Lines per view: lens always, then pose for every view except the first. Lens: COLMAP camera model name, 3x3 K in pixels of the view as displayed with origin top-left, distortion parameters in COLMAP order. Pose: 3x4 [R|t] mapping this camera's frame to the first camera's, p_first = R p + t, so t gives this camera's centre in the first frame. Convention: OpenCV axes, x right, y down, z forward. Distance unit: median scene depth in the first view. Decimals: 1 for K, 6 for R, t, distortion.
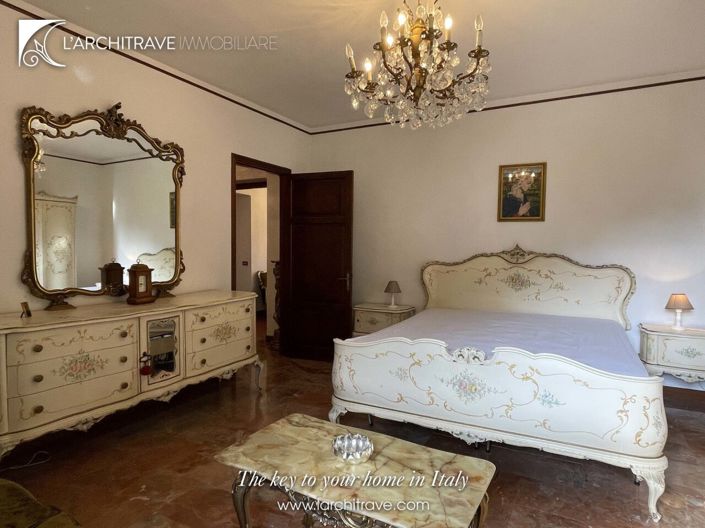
lens RADIAL K [[423.3, 0, 352.1], [0, 423.3, 263.7], [0, 0, 1]] dist [-0.033706, -0.000452]
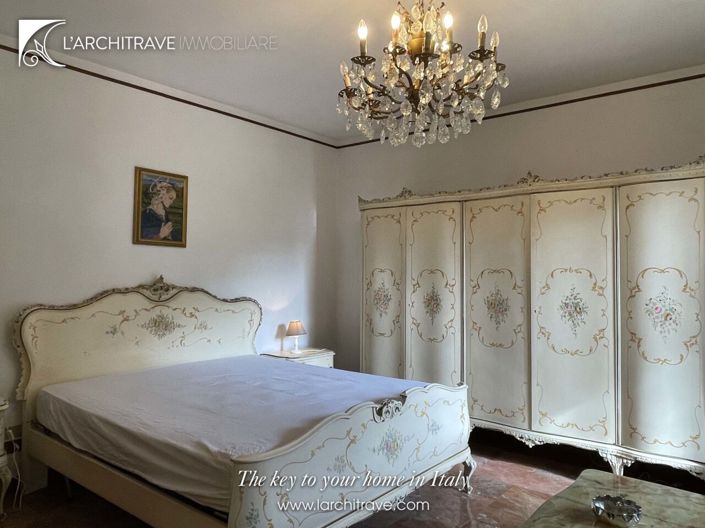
lens RADIAL K [[510.4, 0, 351.9], [0, 510.4, 265.8], [0, 0, 1]] dist [-0.005294, -0.002586]
pose [[0.192805, 0.017204, 0.981086, -0.444910], [0.027734, 0.999351, -0.022974, -0.033598], [-0.980845, 0.031639, 0.192203, 0.487619]]
